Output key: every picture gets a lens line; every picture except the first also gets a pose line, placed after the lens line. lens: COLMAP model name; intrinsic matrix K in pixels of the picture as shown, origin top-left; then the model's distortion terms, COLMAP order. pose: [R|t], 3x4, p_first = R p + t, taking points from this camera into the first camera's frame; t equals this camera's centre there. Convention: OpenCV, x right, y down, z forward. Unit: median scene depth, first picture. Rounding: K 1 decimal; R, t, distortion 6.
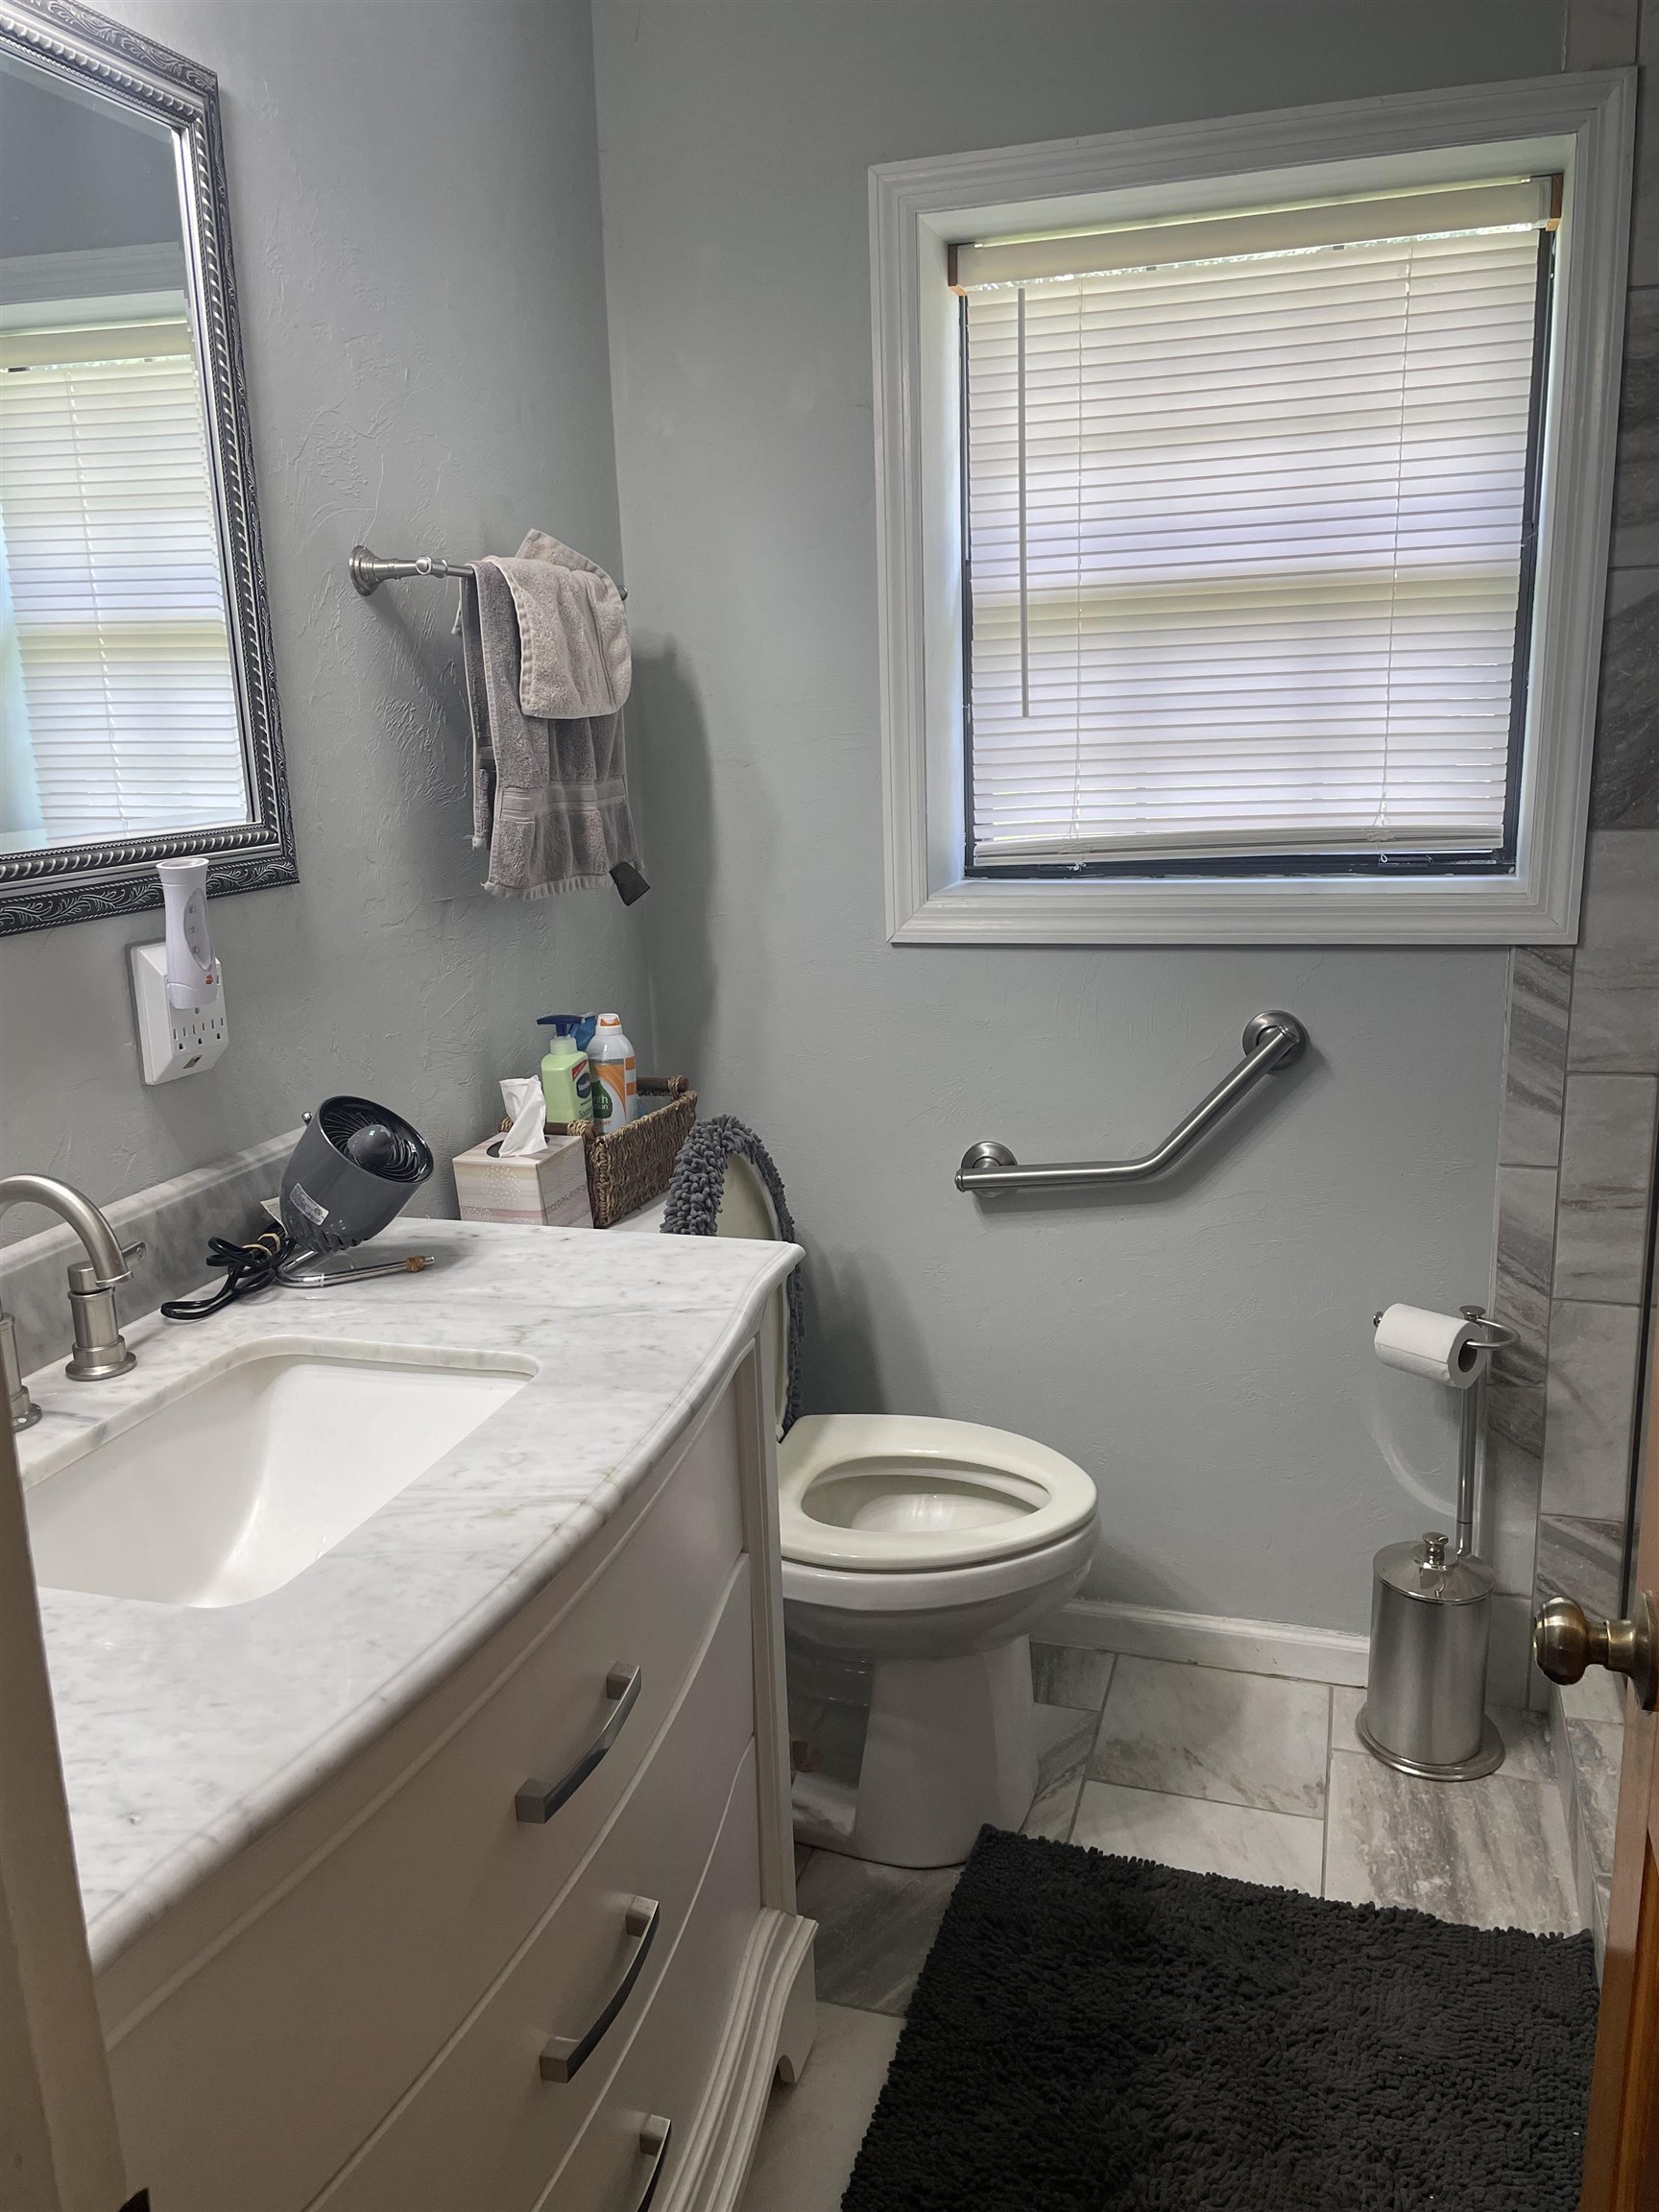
lens RADIAL K [[1714.2, 0, 829.5], [0, 1714.2, 1101.7], [0, 0, 1]] dist [0.024860, 0.002156]
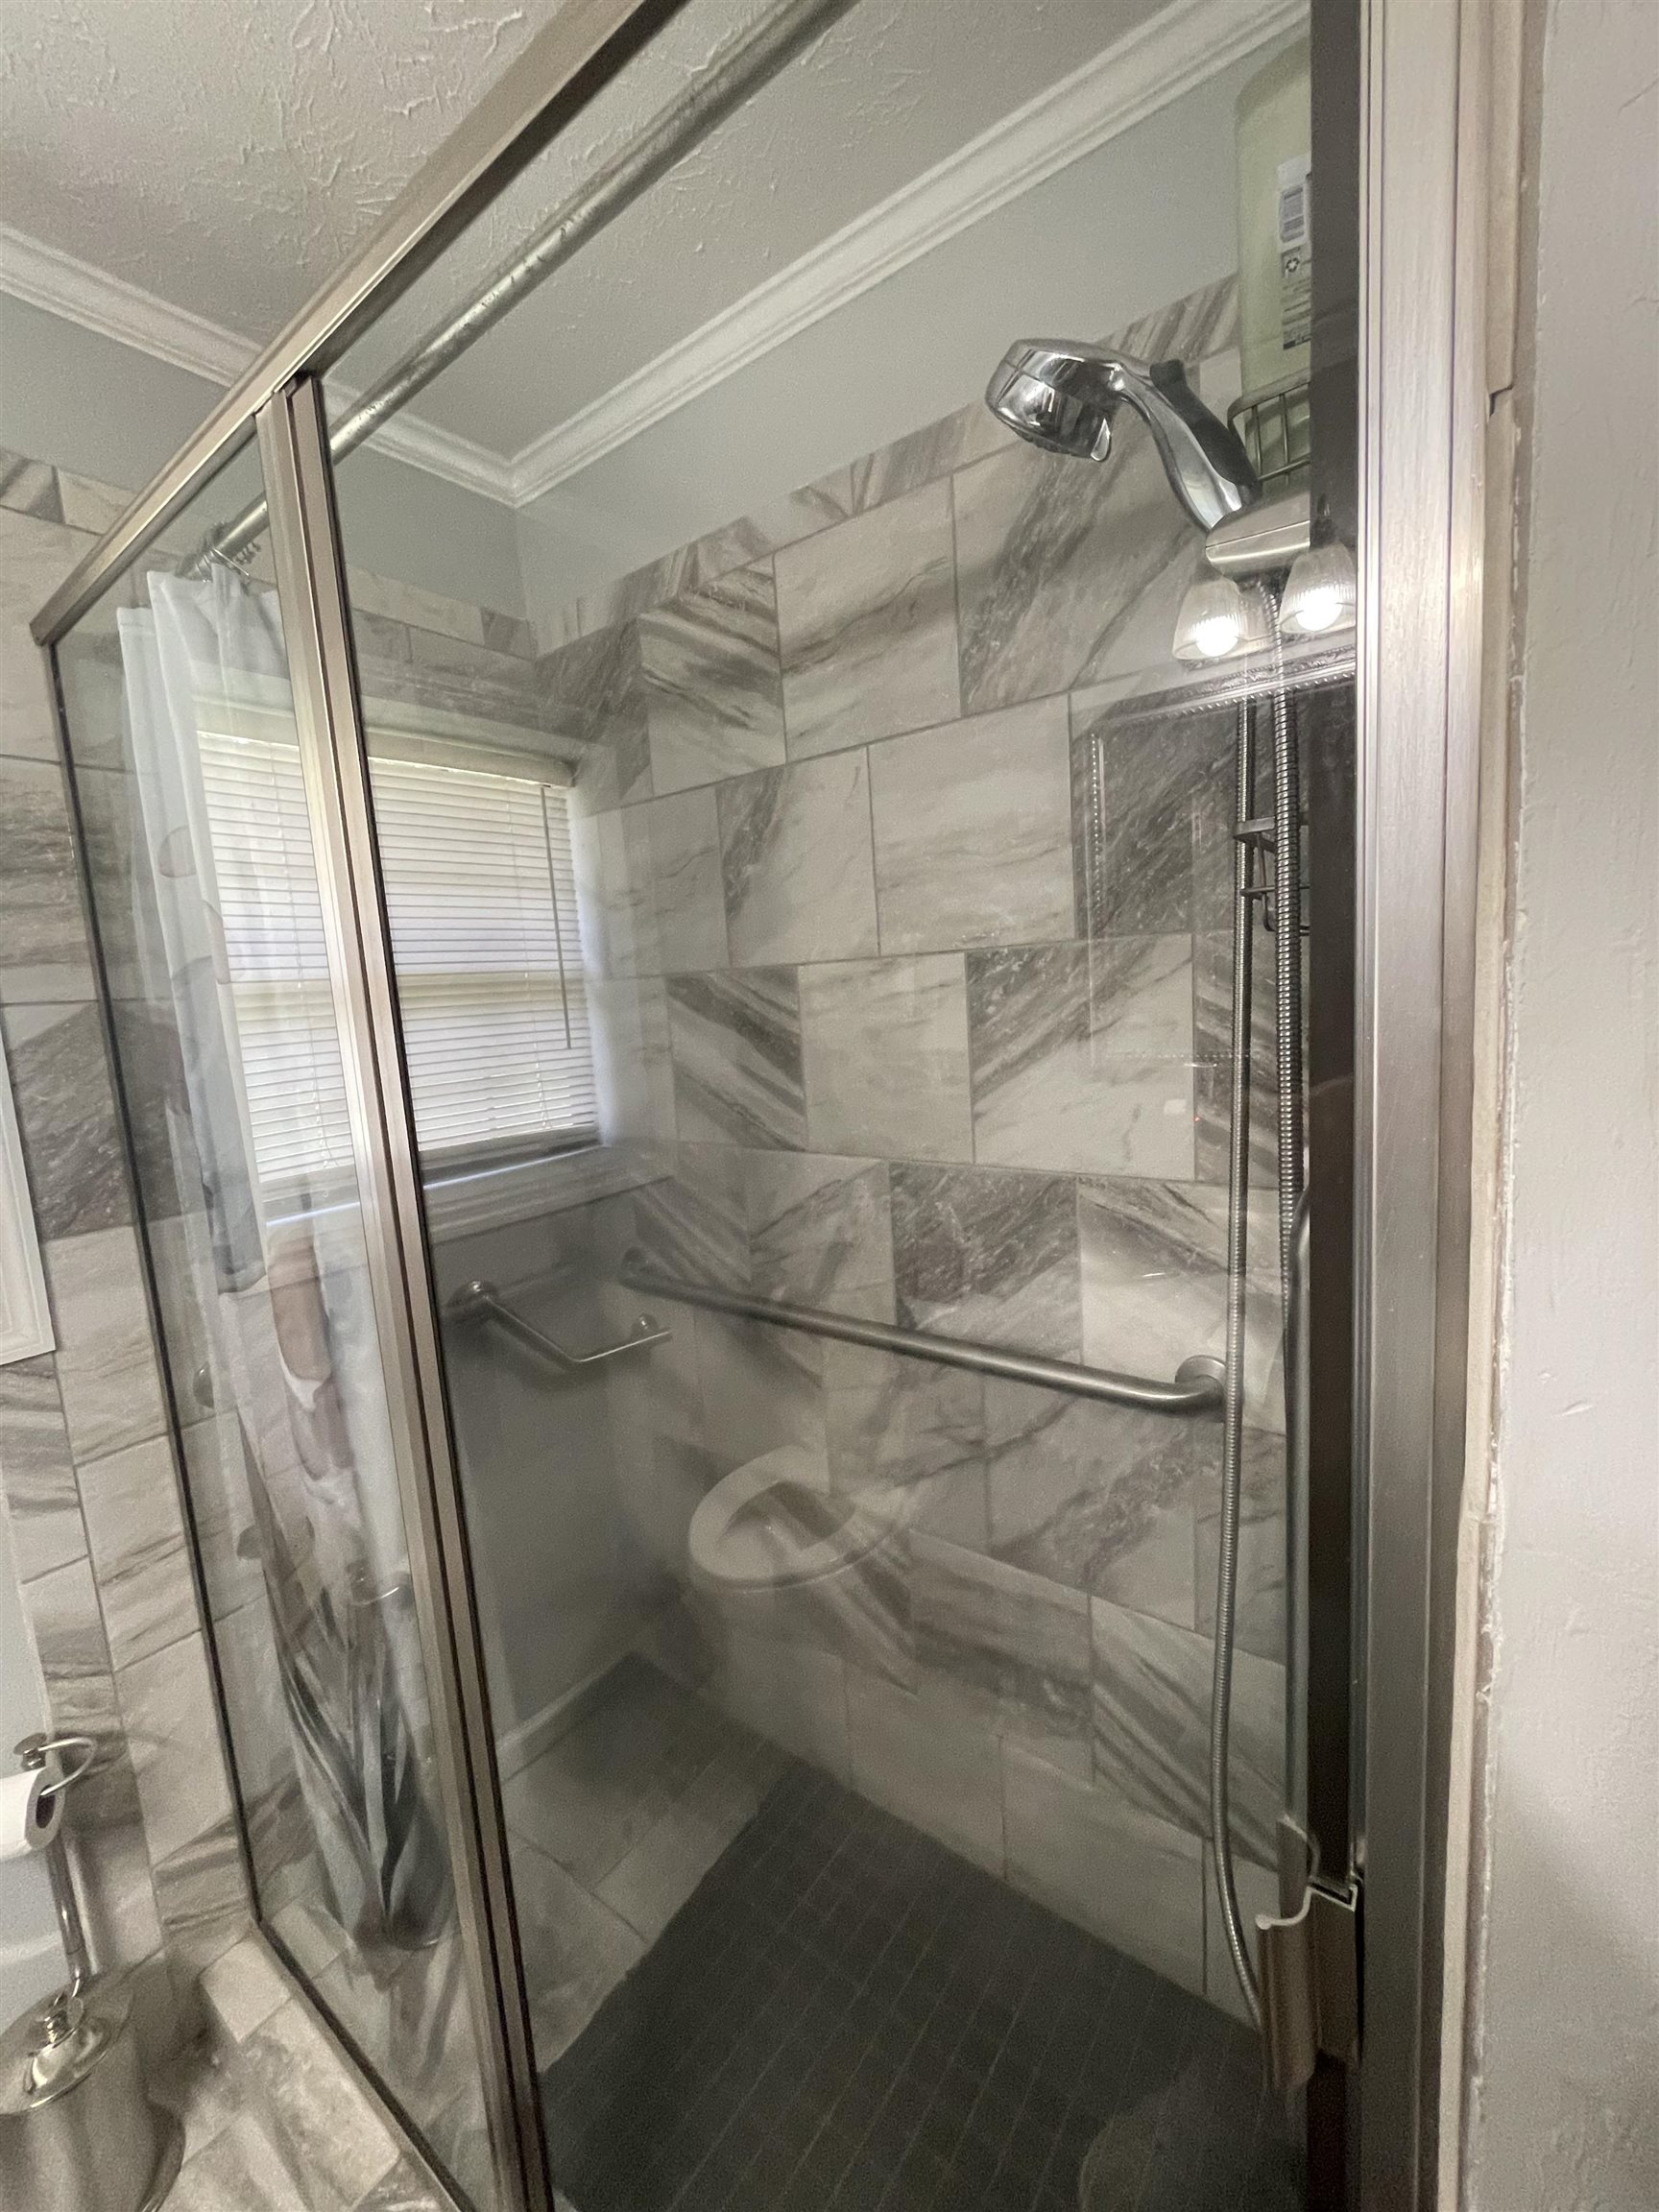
lens RADIAL K [[894.3, 0, 820.2], [0, 894.3, 1105.1], [0, 0, 1]] dist [-0.001258, -0.000489]
pose [[0.344154, -0.109888, 0.932460, 0.099274], [0.268623, 0.963138, 0.014360, -0.111800], [-0.899666, 0.245538, 0.360987, 0.333494]]
